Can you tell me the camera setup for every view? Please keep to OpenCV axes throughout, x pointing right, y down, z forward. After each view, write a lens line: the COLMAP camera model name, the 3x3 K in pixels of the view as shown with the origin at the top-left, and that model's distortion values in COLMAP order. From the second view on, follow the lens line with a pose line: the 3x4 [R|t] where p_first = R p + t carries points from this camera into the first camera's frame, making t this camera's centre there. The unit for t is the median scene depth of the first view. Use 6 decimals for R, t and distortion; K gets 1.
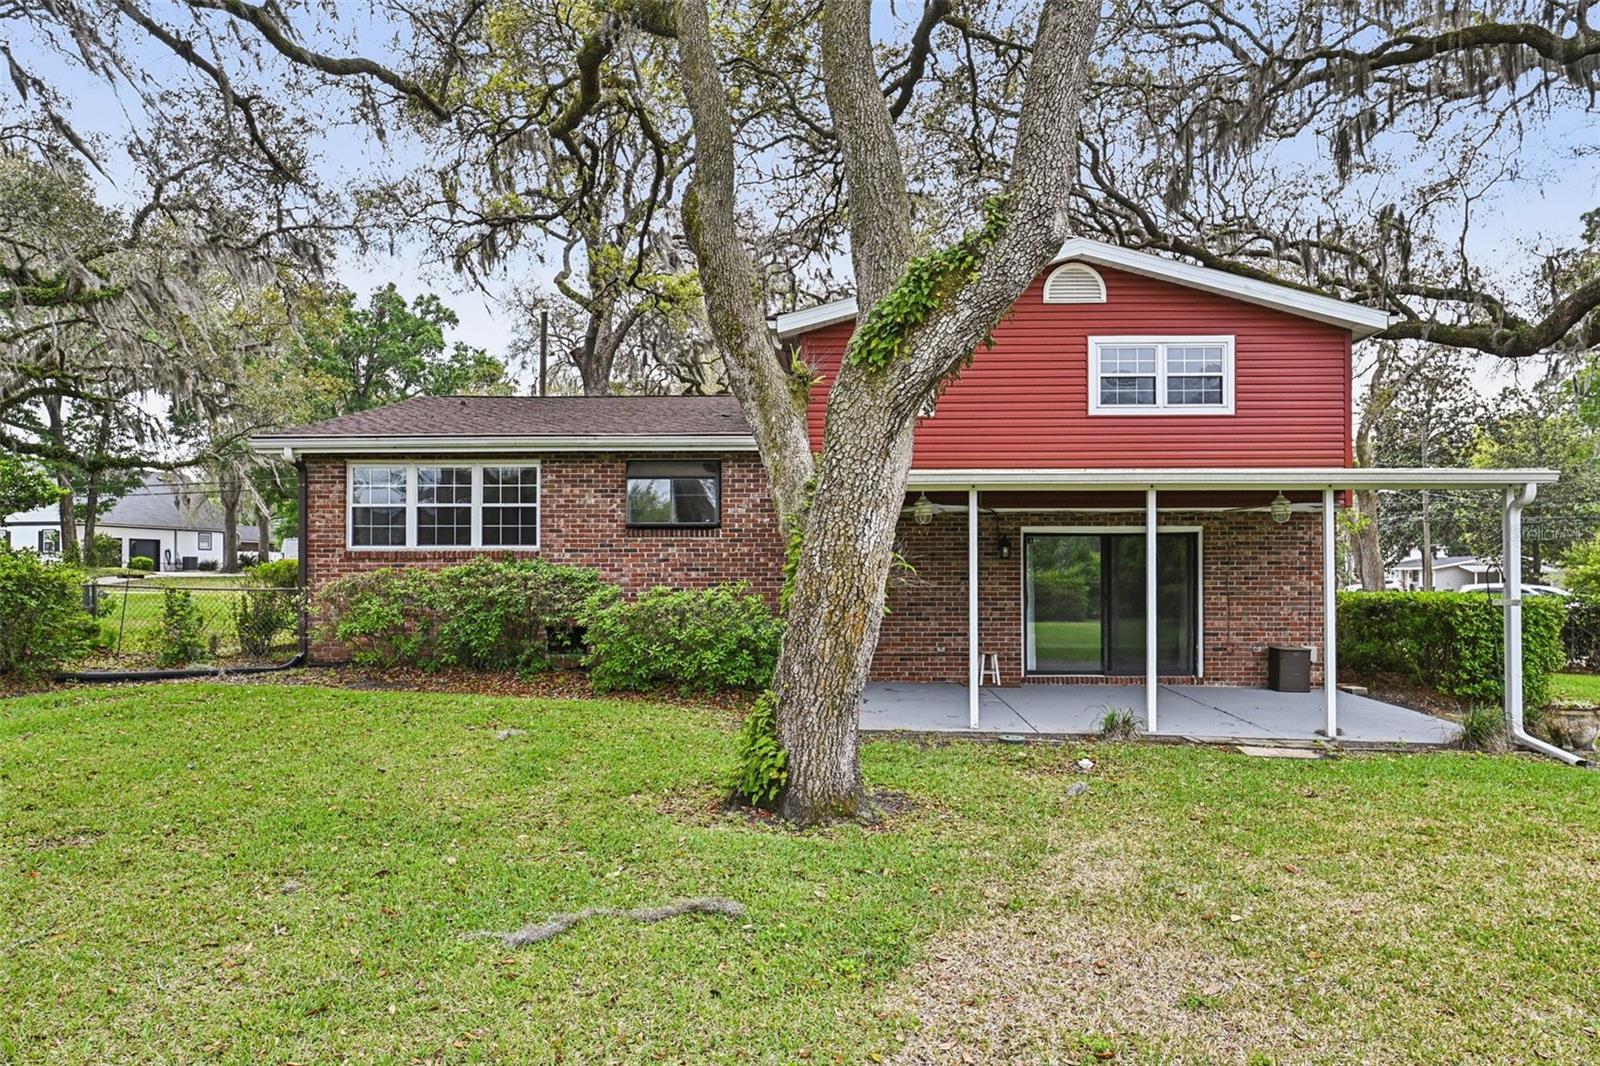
lens RADIAL K [[1095.2, 0, 800.0], [0, 1095.2, 533.0], [0, 0, 1]] dist [-0.003931, -0.000684]
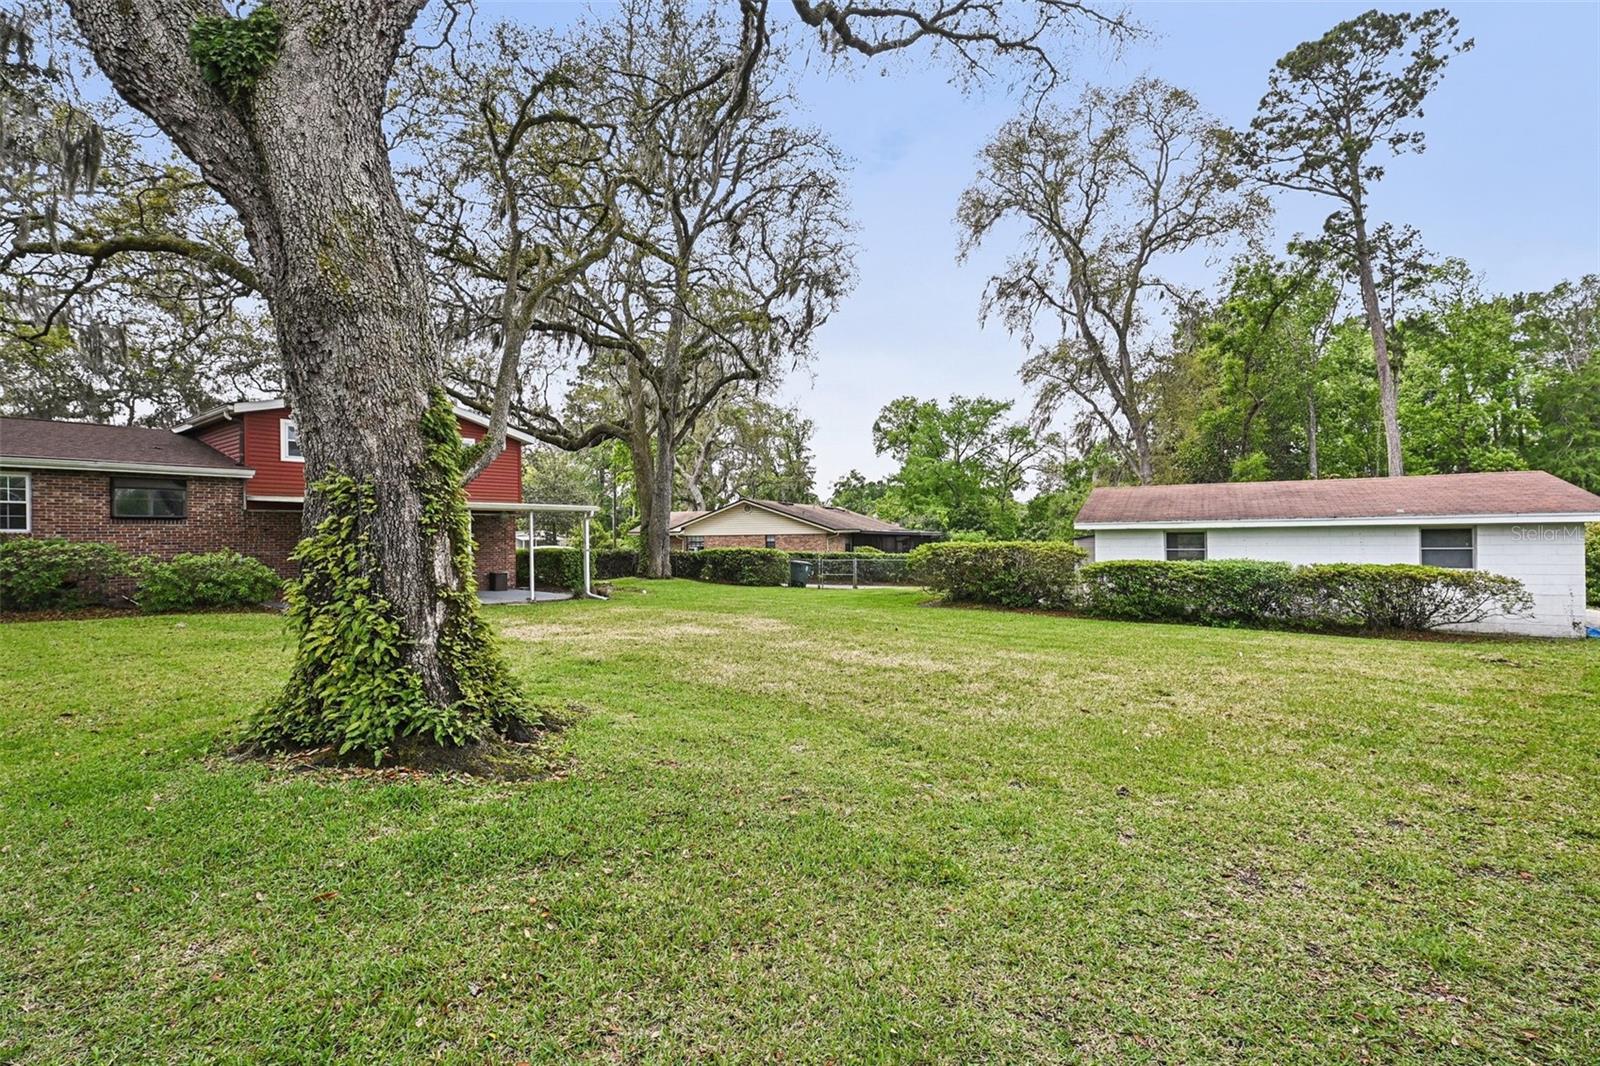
lens RADIAL K [[723.5, 0, 805.0], [0, 723.5, 538.4], [0, 0, 1]] dist [-0.002953, 0.000041]
pose [[0.586559, -0.006095, 0.809883, -0.420930], [-0.020246, 0.999549, 0.022185, -0.019537], [-0.809653, -0.029410, 0.586171, -0.452727]]
